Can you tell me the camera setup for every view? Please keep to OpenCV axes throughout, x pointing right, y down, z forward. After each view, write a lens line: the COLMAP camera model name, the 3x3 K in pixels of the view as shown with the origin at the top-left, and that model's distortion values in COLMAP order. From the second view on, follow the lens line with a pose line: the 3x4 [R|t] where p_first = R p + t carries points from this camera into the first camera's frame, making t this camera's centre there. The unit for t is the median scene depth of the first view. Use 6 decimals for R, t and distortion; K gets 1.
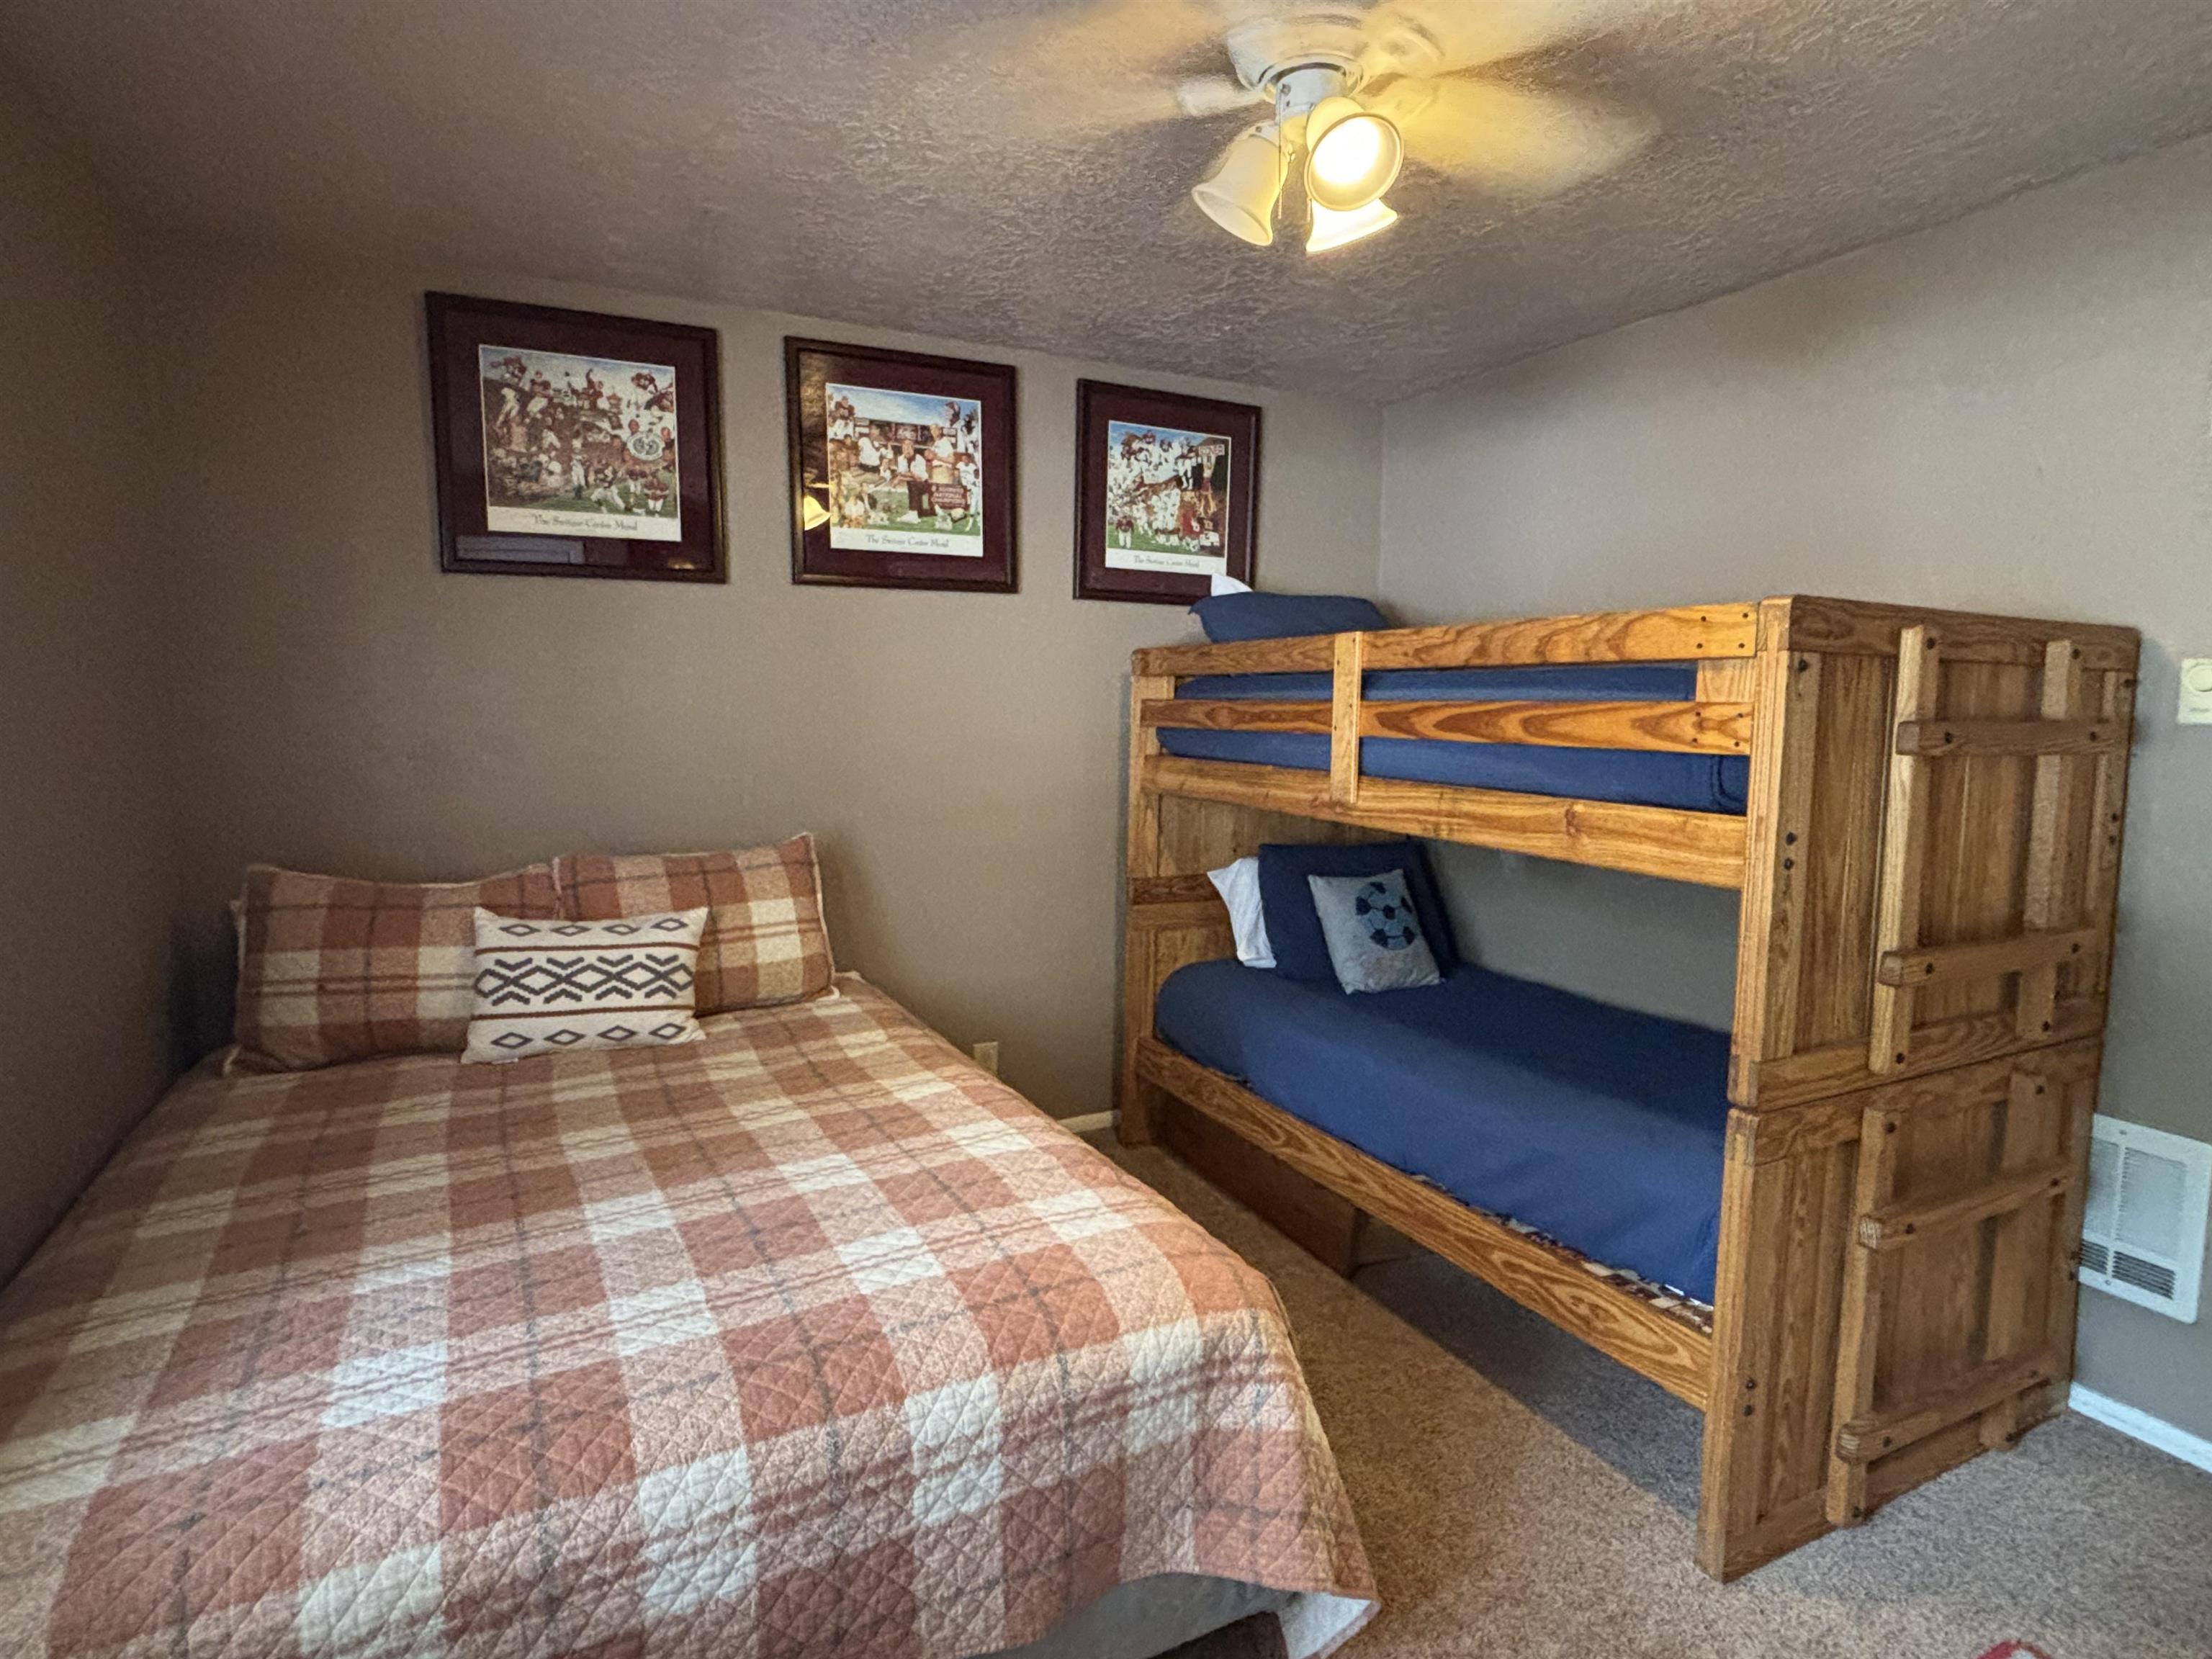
lens RADIAL K [[1155.8, 0, 1103.8], [0, 1155.8, 842.8], [0, 0, 1]] dist [0.000005, 0.003439]
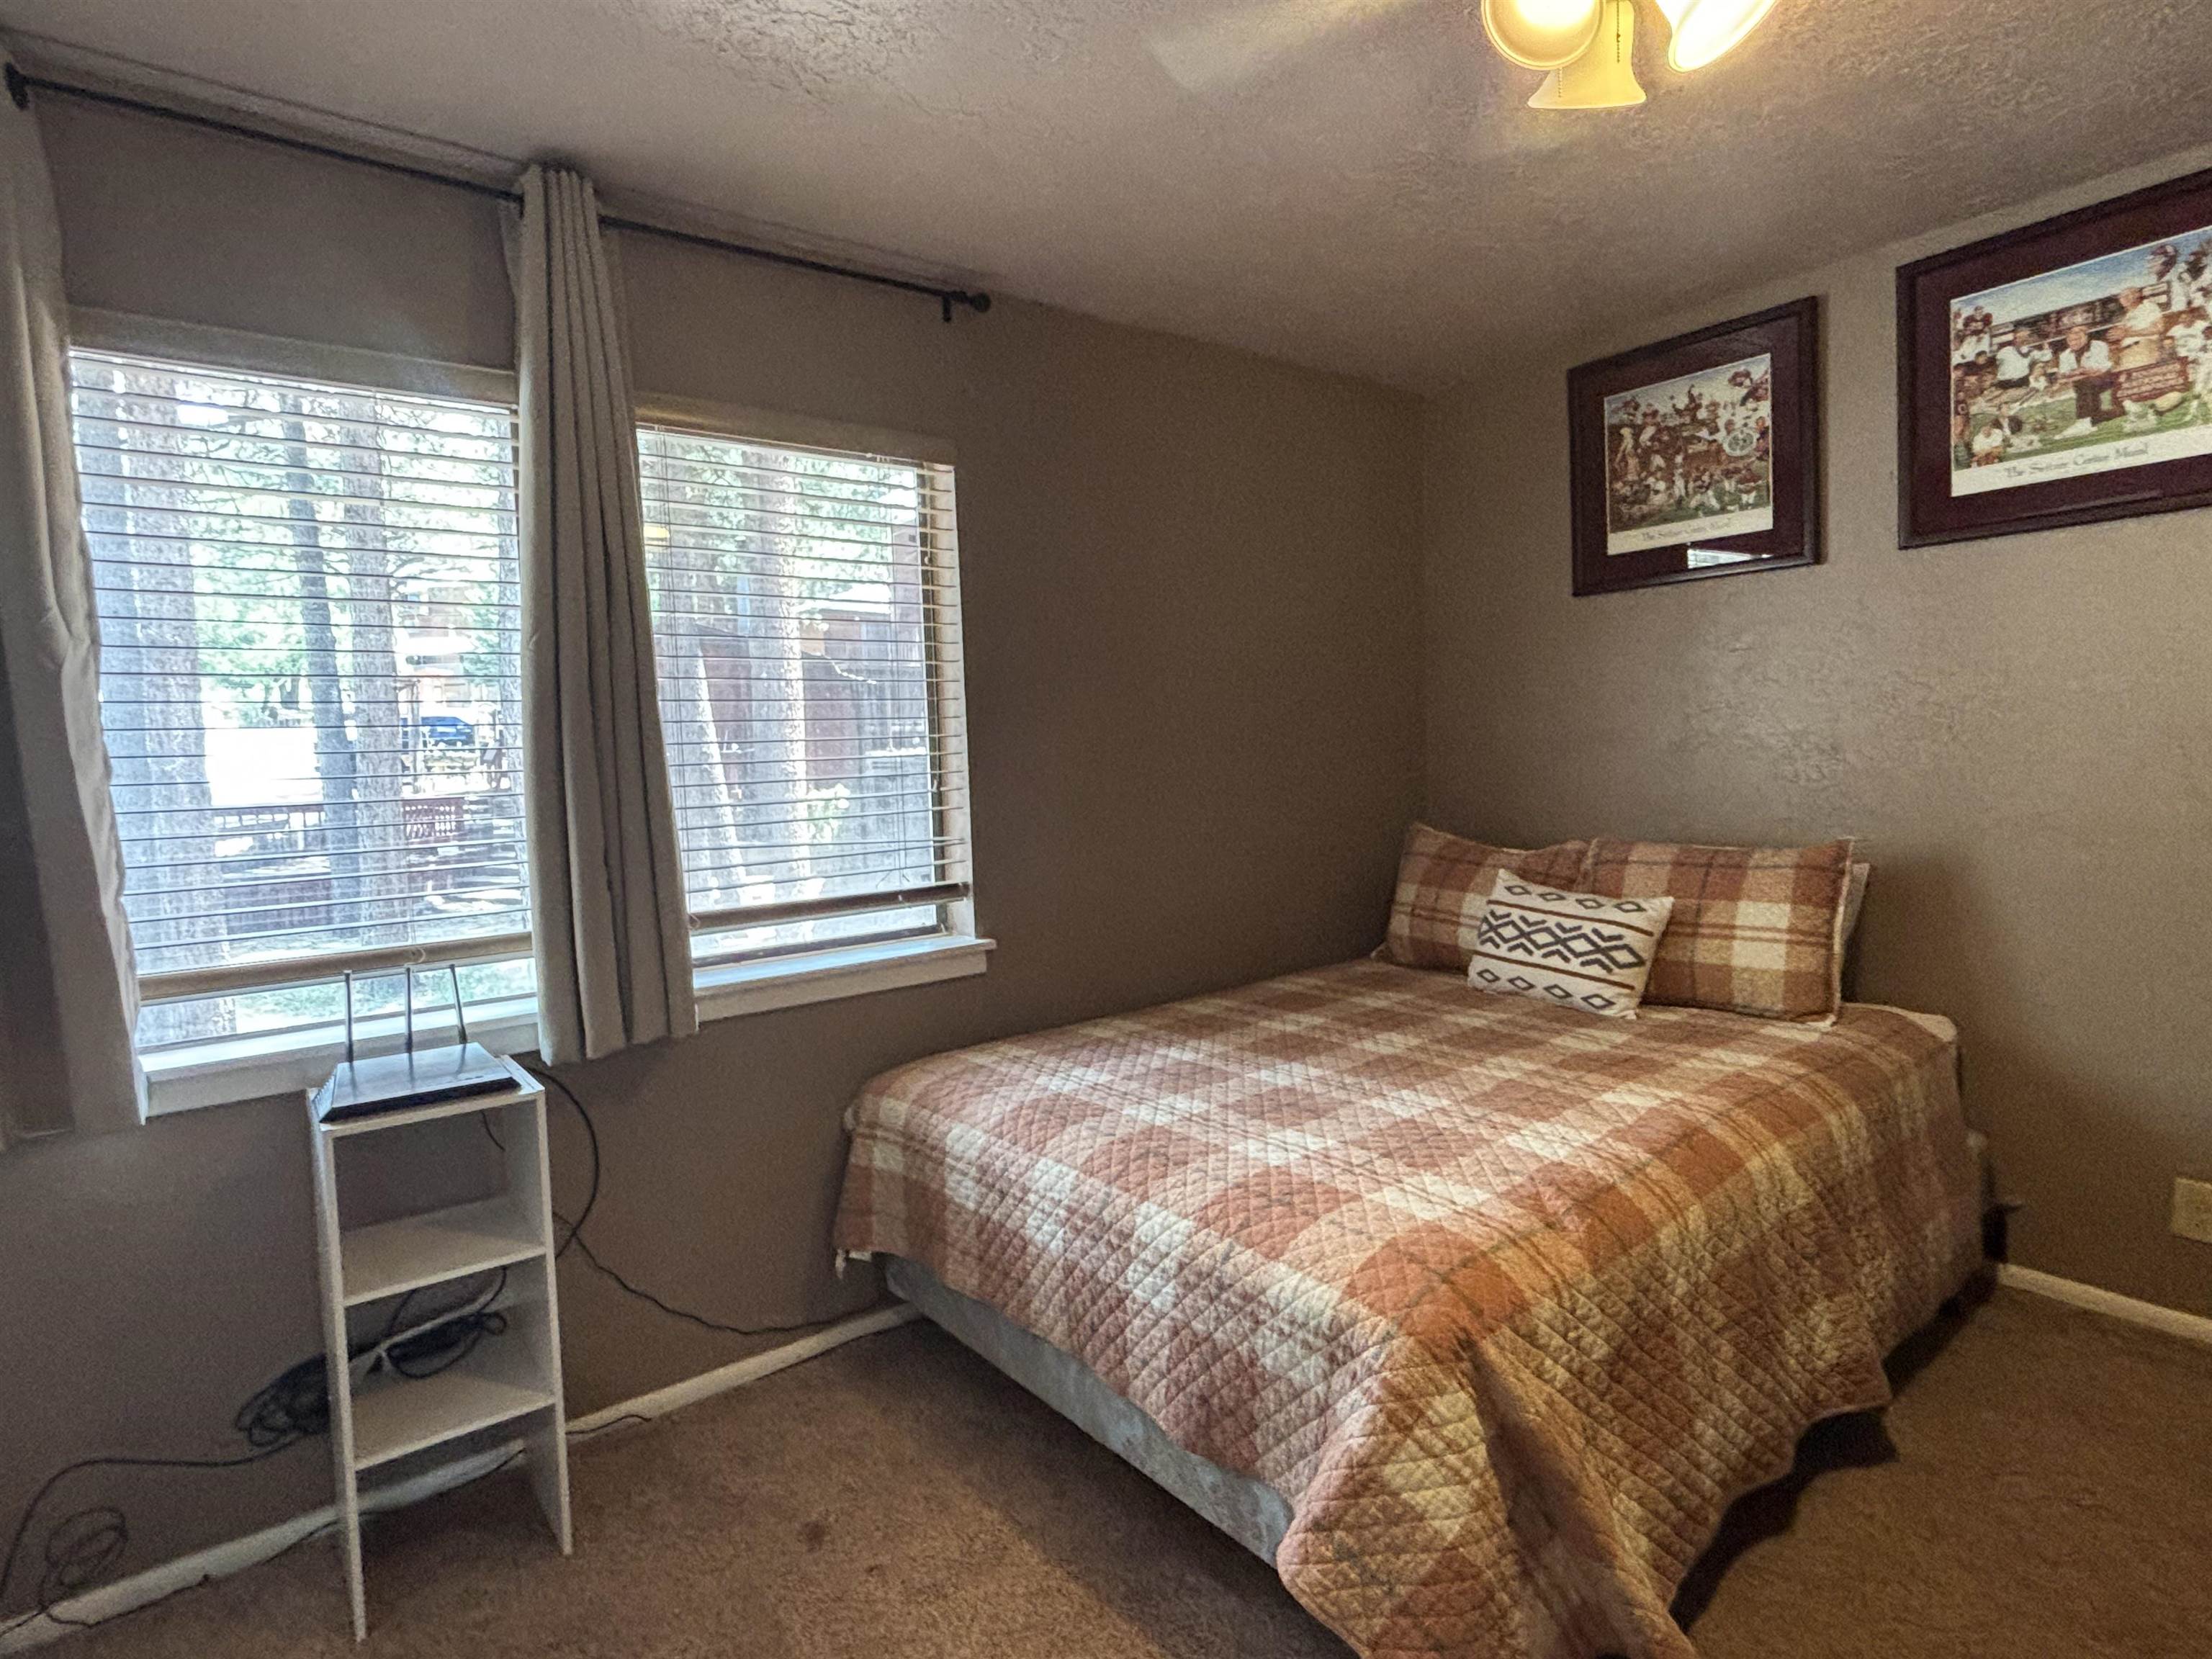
lens RADIAL K [[1155.8, 0, 1115.1], [0, 1155.8, 825.1], [0, 0, 1]] dist [0.000005, 0.003439]
pose [[0.184503, 0.063689, -0.980766, 0.538230], [-0.085708, 0.995139, 0.048499, -0.013505], [0.979088, 0.075112, 0.189065, 0.316188]]
